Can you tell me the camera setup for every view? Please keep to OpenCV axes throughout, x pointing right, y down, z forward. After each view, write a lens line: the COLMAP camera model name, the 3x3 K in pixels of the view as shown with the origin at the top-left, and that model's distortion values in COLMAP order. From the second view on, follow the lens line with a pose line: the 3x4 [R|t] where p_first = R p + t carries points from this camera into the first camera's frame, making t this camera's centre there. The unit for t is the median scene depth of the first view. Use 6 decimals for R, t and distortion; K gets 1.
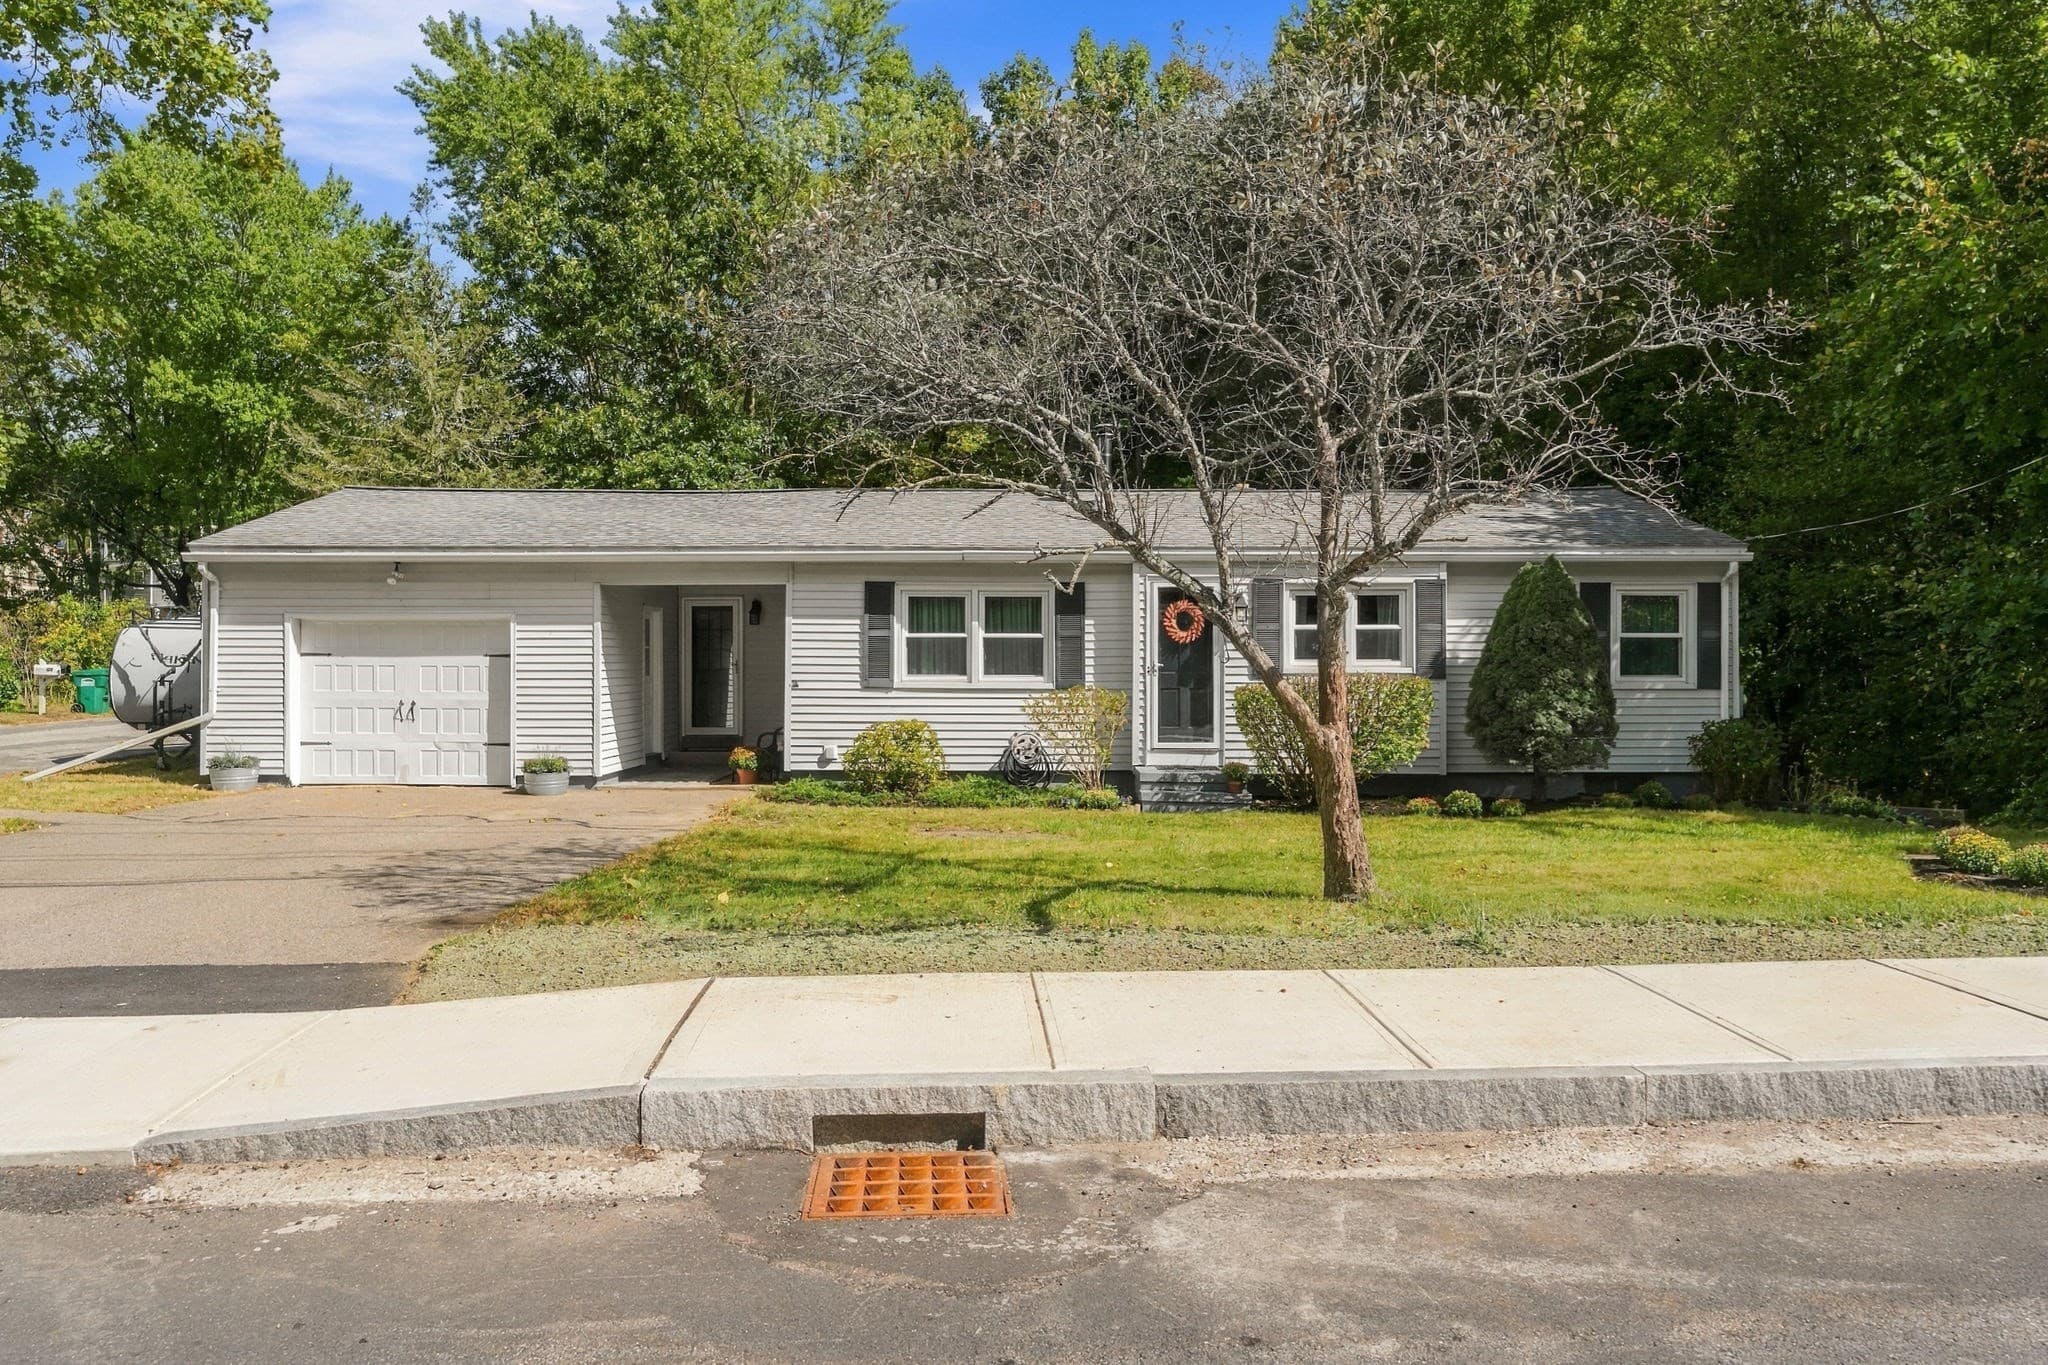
lens RADIAL K [[1399.0, 0, 1024.0], [0, 1399.0, 682.5], [0, 0, 1]] dist [-0.001541, -0.001812]
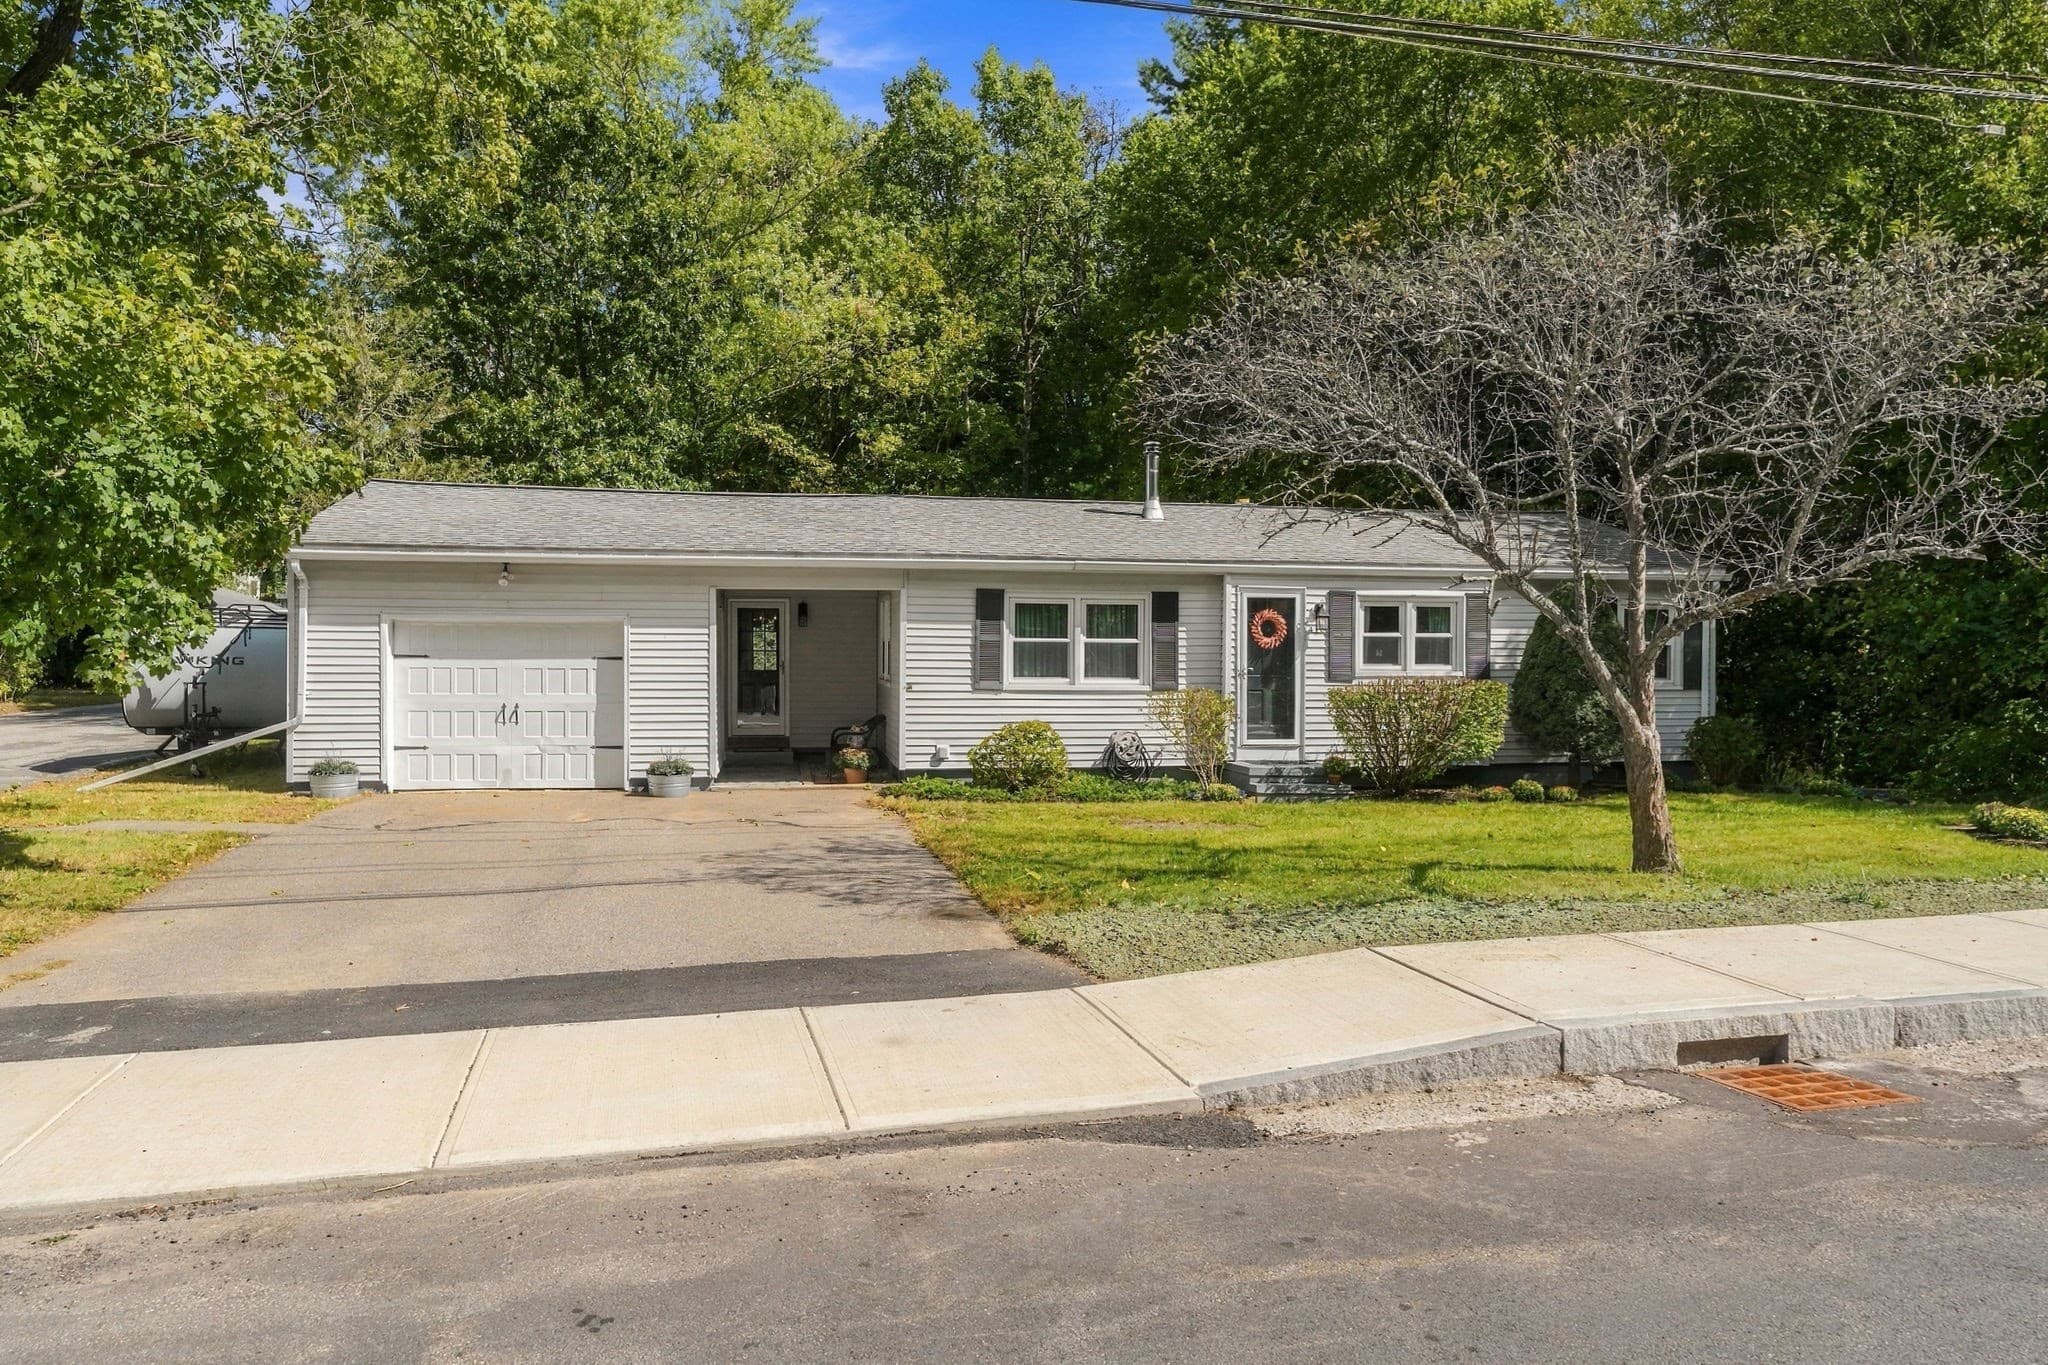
lens RADIAL K [[1399.0, 0, 1024.0], [0, 1399.0, 682.5], [0, 0, 1]] dist [-0.001541, -0.001812]
pose [[0.980920, -0.000605, 0.194409, -0.282646], [-0.000181, 0.999992, 0.004022, -0.006002], [-0.194410, -0.003981, 0.980912, -0.035712]]
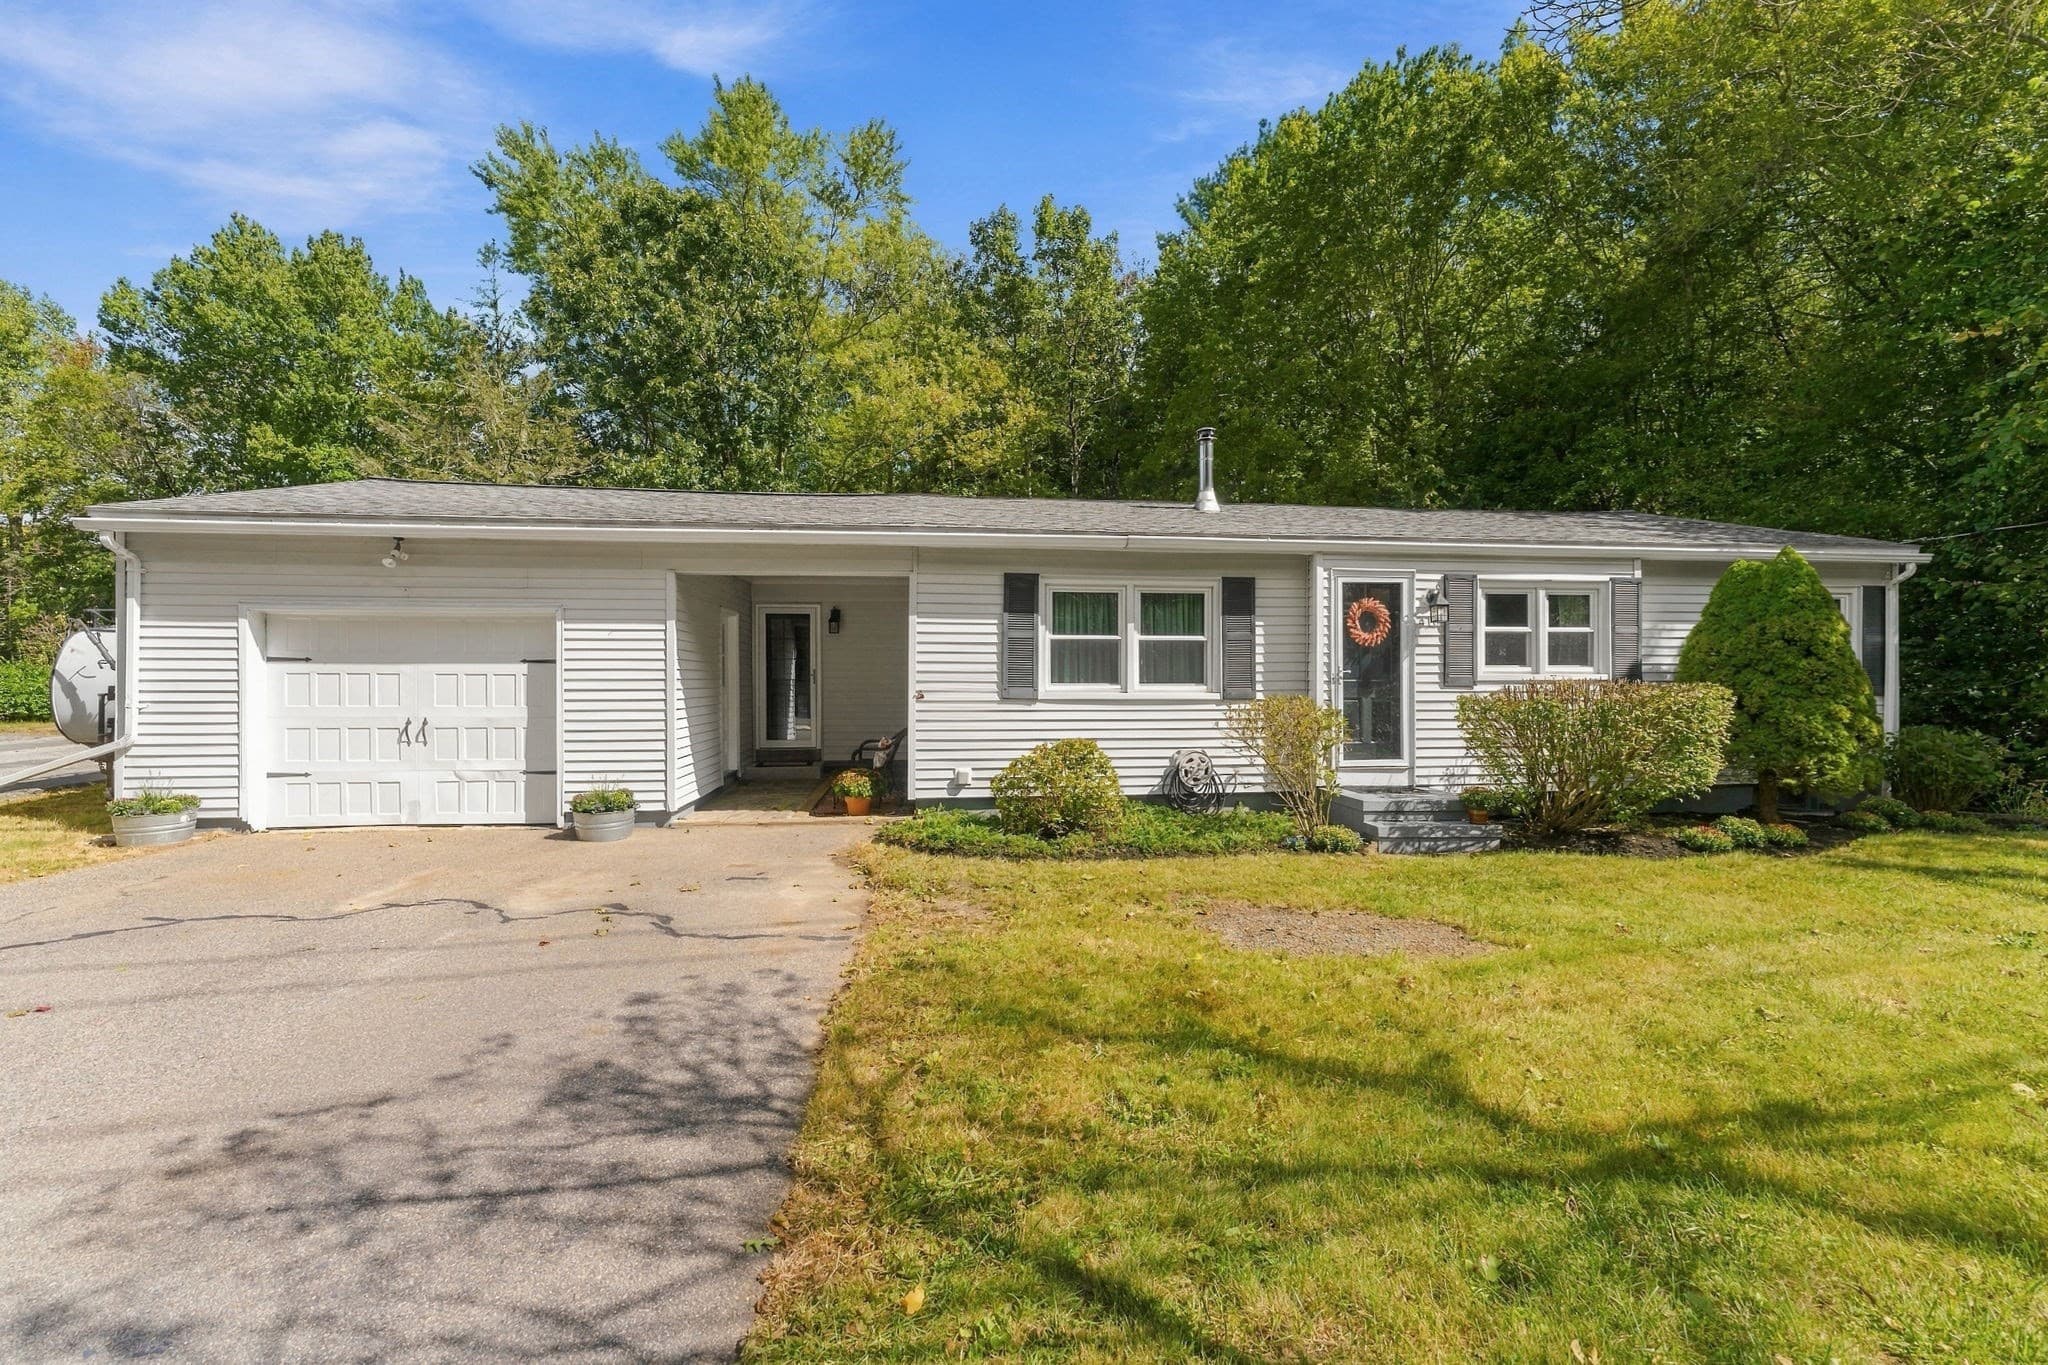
lens RADIAL K [[840.8, 0, 1024.0], [0, 840.8, 682.5], [0, 0, 1]] dist [0.001495, 0.000195]
pose [[0.991332, -0.002547, 0.131355, -0.168666], [0.004293, 0.999906, -0.013007, 0.000357], [-0.131309, 0.013458, 0.991250, 0.496994]]
